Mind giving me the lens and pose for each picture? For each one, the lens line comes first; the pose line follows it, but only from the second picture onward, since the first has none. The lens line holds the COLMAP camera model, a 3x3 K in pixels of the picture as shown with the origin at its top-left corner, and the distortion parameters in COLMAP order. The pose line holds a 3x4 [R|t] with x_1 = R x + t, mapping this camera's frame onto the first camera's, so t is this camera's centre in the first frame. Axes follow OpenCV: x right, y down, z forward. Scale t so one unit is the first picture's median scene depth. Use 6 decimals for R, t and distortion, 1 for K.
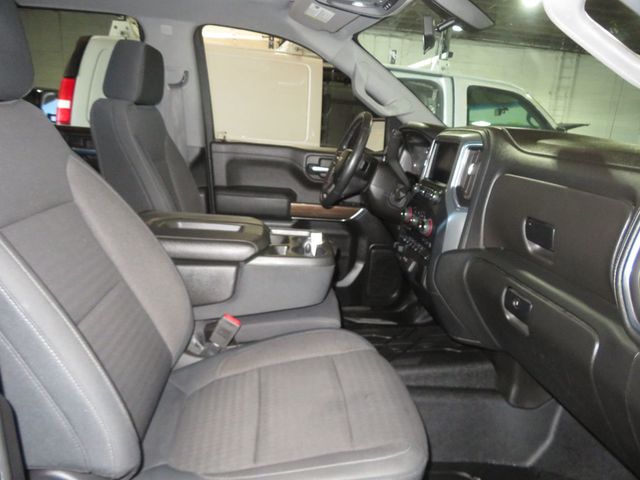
lens RADIAL K [[454.2, 0, 320.0], [0, 454.2, 240.0], [0, 0, 1]] dist [-0.009528, 0.001969]
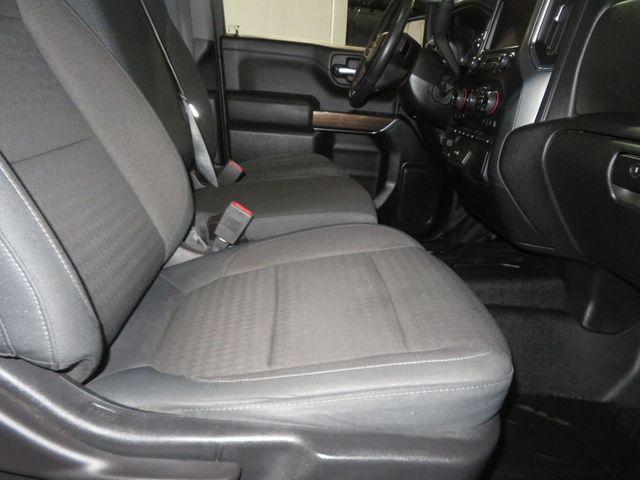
lens RADIAL K [[461.1, 0, 321.2], [0, 461.1, 236.8], [0, 0, 1]] dist [0.001235, 0.004647]
pose [[0.999238, 0.018660, -0.034271, -0.026268], [-0.015397, 0.995536, 0.093115, 0.142112], [0.035855, -0.092517, 0.995065, 0.191891]]
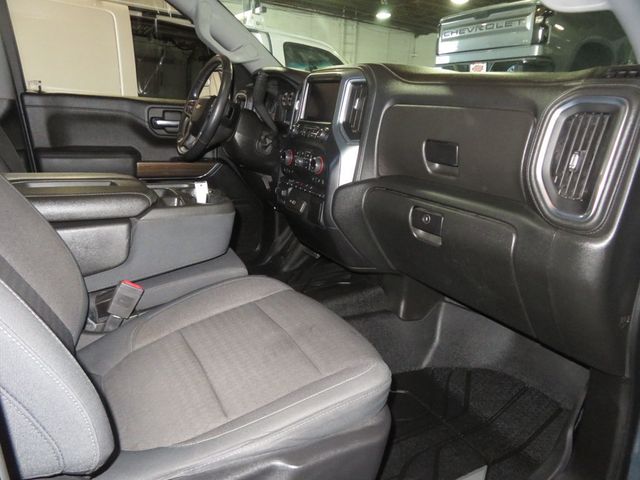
lens RADIAL K [[454.2, 0, 320.0], [0, 454.2, 240.0], [0, 0, 1]] dist [-0.009528, 0.001969]
pose [[0.914938, -0.133761, 0.380785, -0.177644], [0.105908, 0.989990, 0.093289, 0.046003], [-0.389452, -0.045025, 0.919946, 0.064185]]
